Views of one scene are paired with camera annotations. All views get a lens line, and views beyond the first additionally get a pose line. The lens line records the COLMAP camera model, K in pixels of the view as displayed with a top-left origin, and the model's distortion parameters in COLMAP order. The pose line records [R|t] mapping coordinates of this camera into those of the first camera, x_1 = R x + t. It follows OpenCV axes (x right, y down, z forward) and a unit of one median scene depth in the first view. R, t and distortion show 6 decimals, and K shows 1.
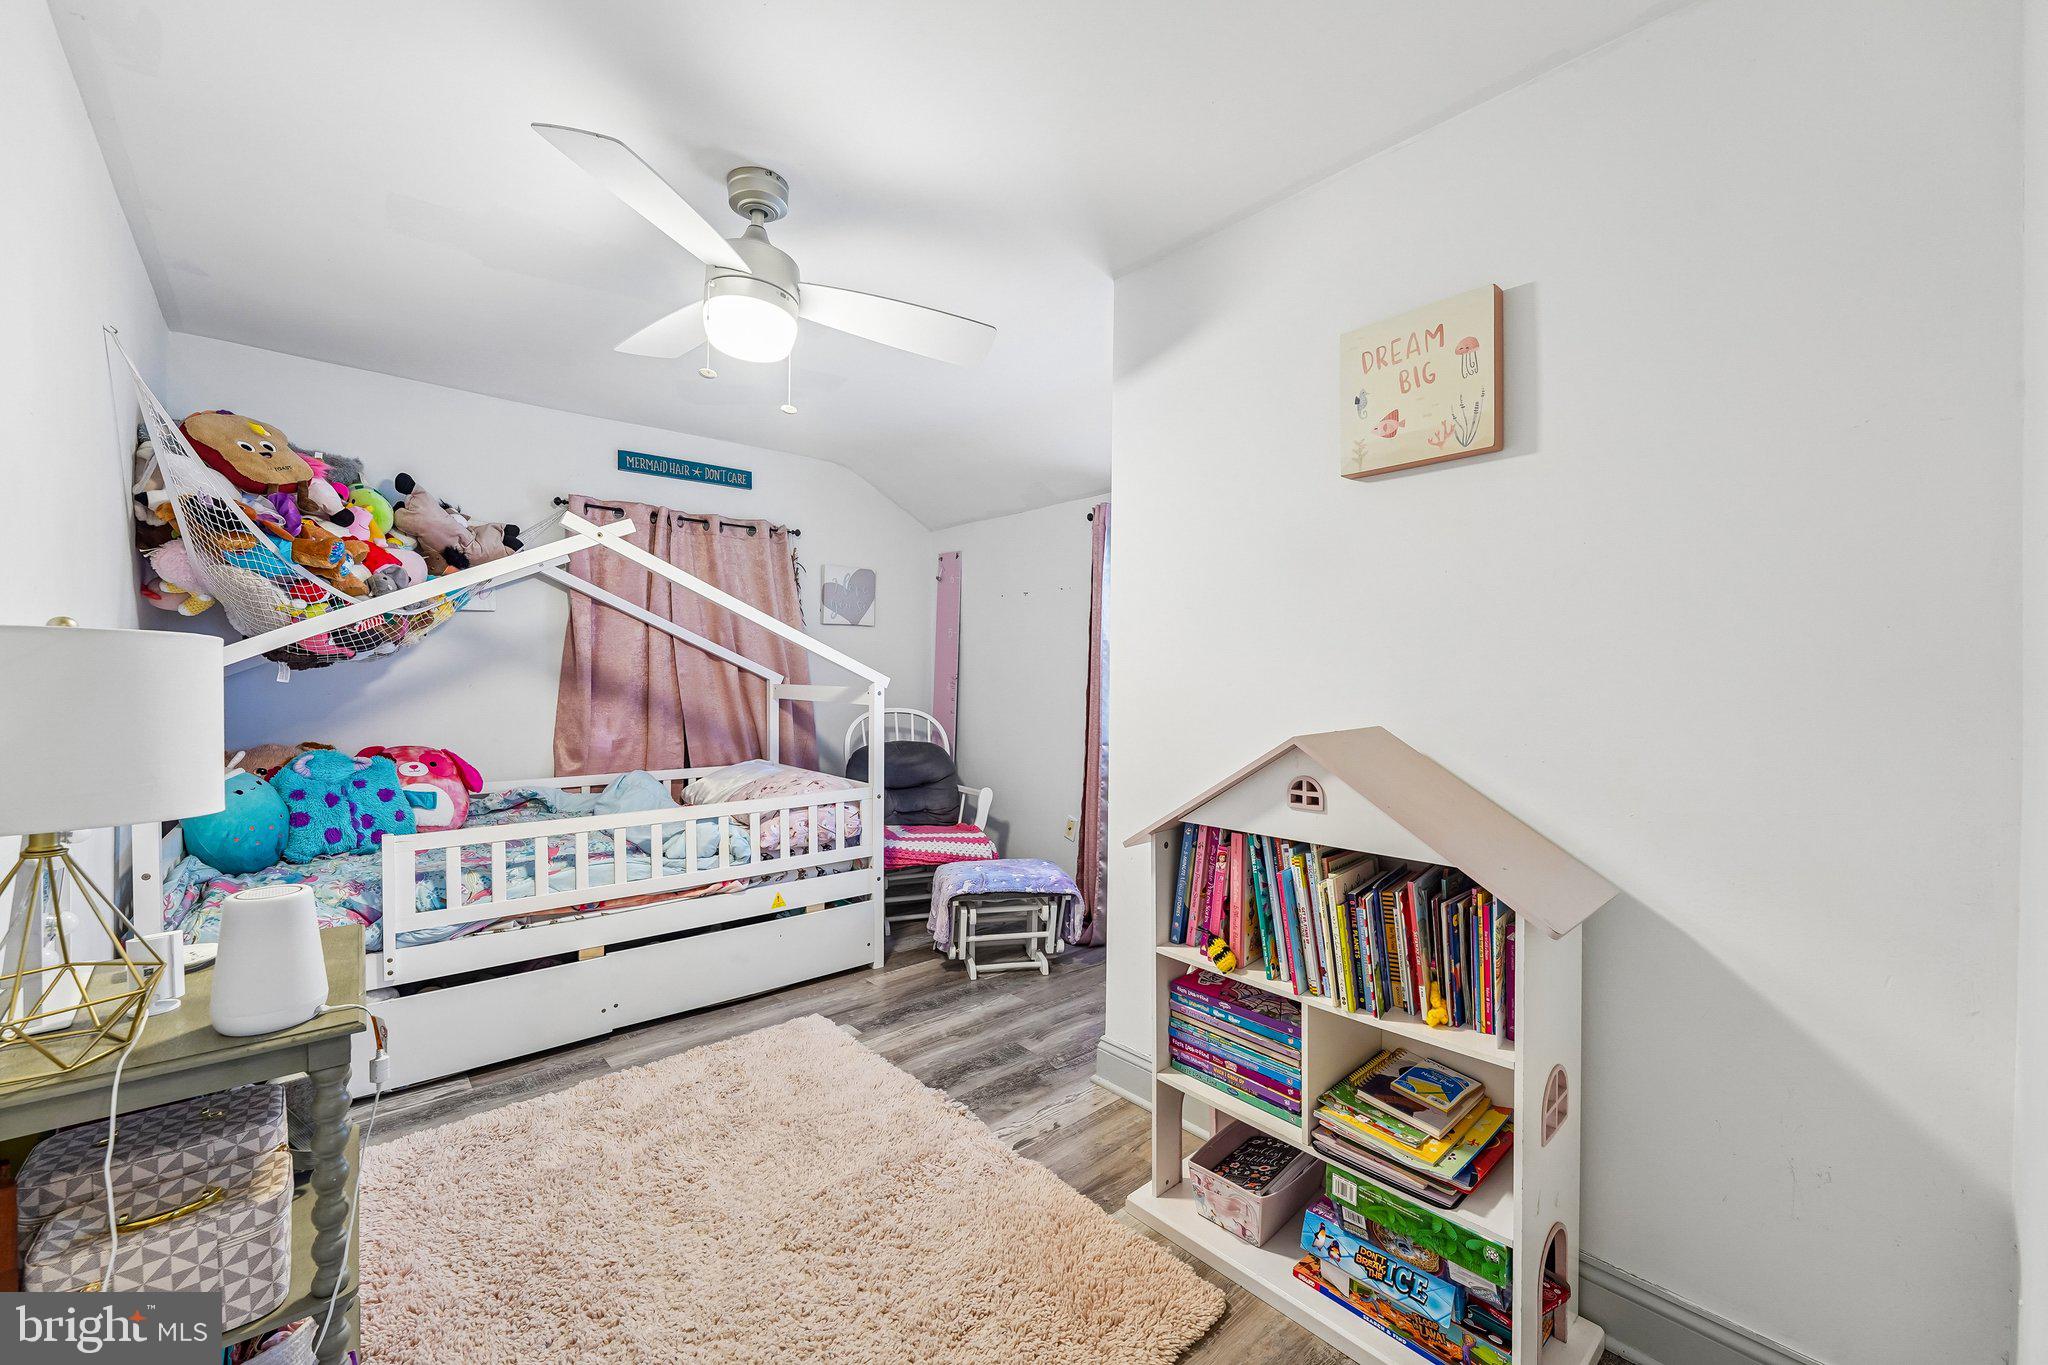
lens RADIAL K [[825.8, 0, 1024.0], [0, 825.8, 675.1], [0, 0, 1]] dist [-0.001421, 0.000183]
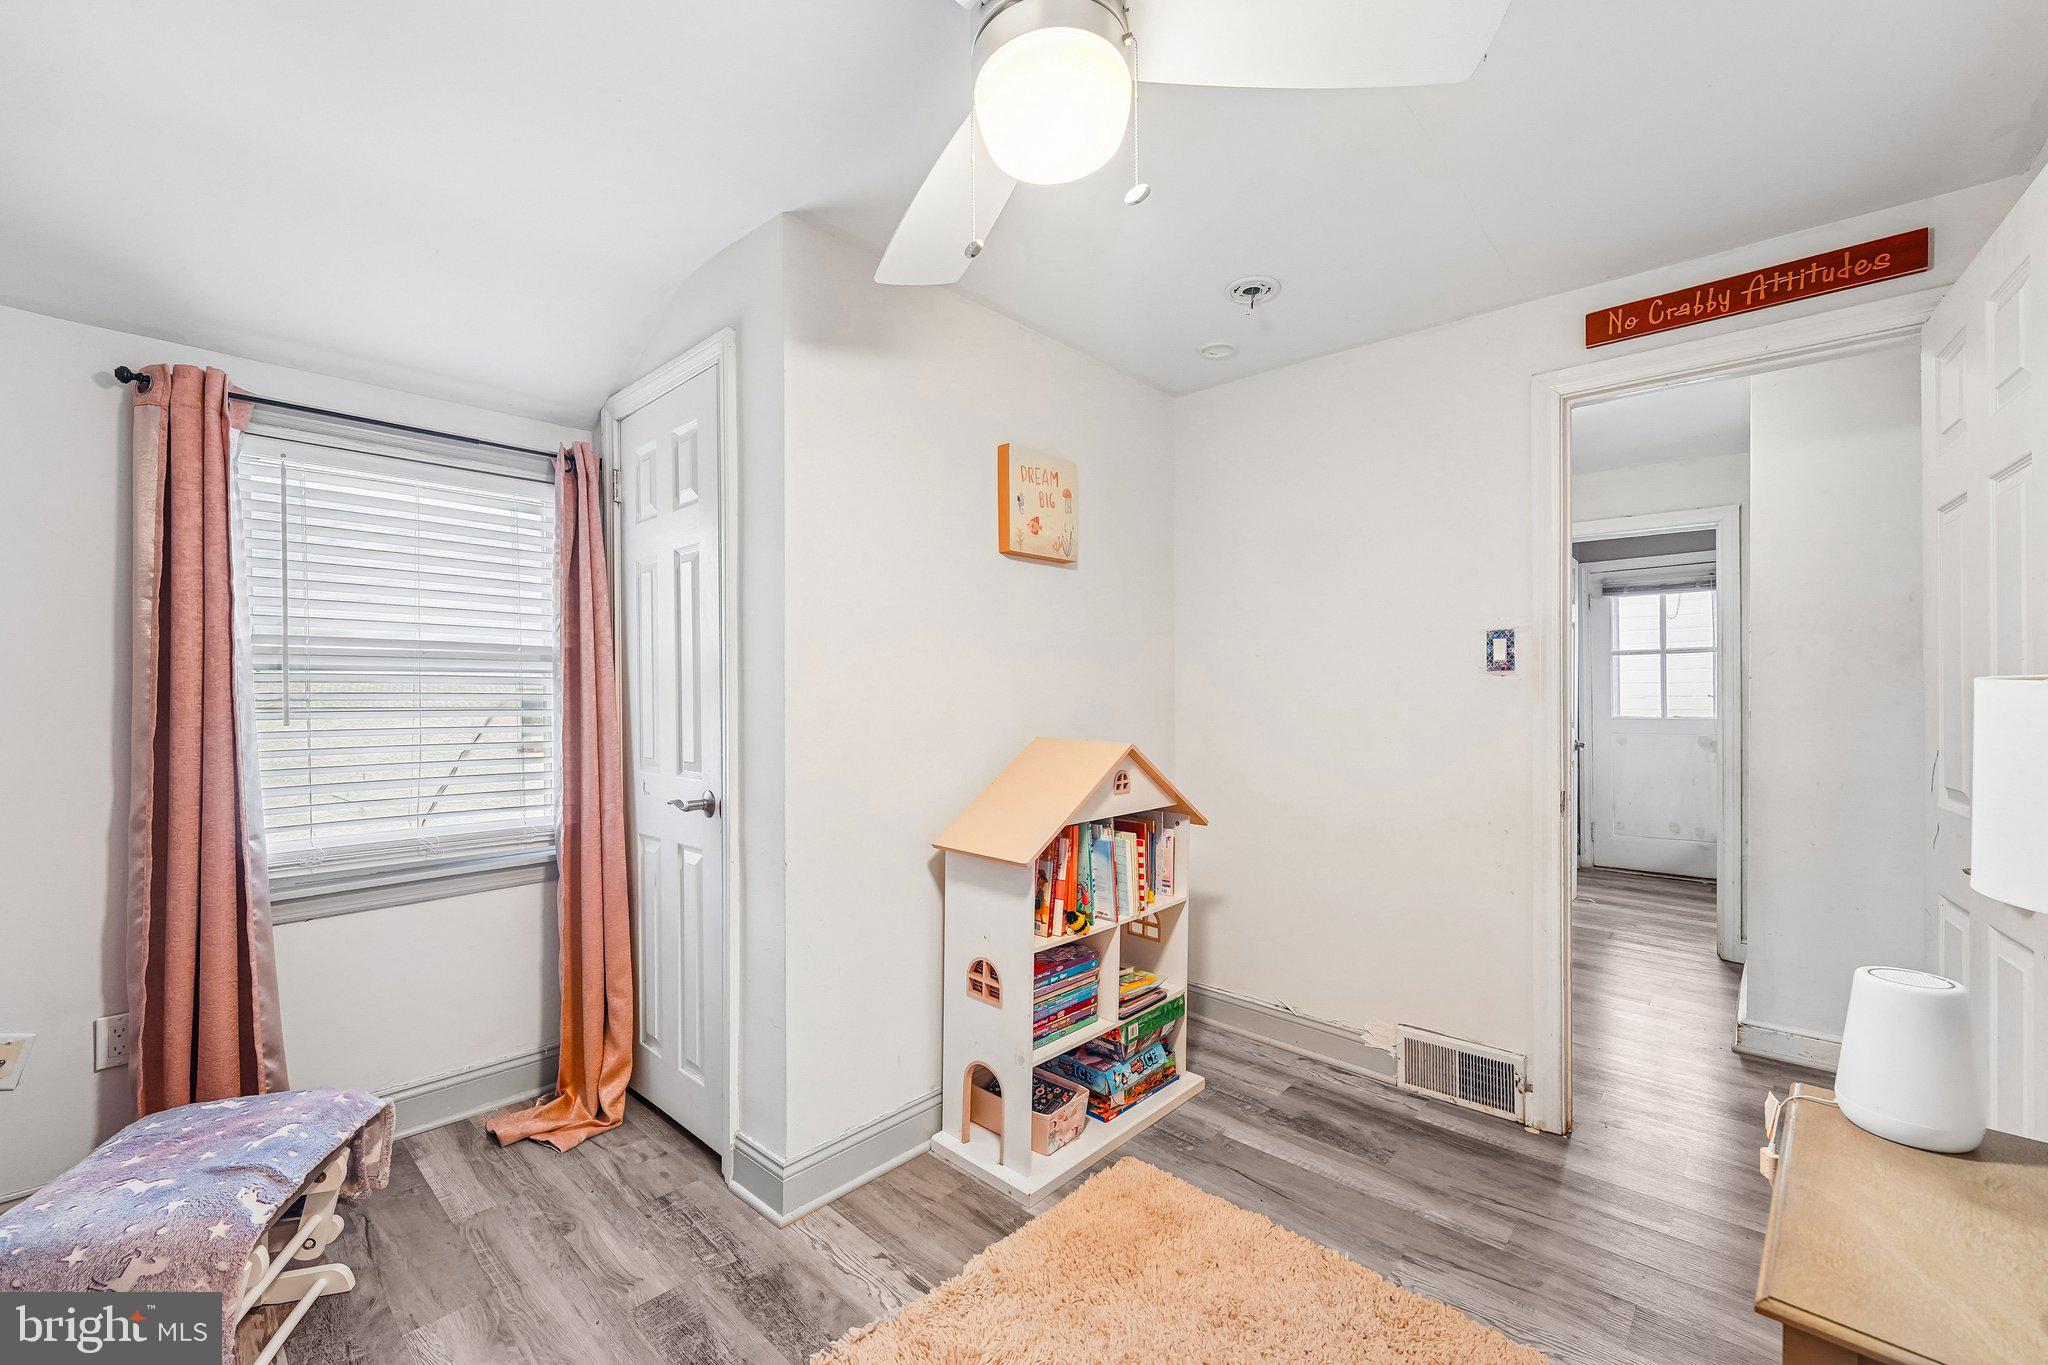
lens RADIAL K [[825.8, 0, 1025.0], [0, 825.8, 691.8], [0, 0, 1]] dist [-0.001421, 0.000183]
pose [[-0.100503, -0.003526, 0.994930, -1.037685], [0.003276, 0.999987, 0.003875, -0.022533], [-0.994931, 0.003648, -0.100490, 1.234383]]
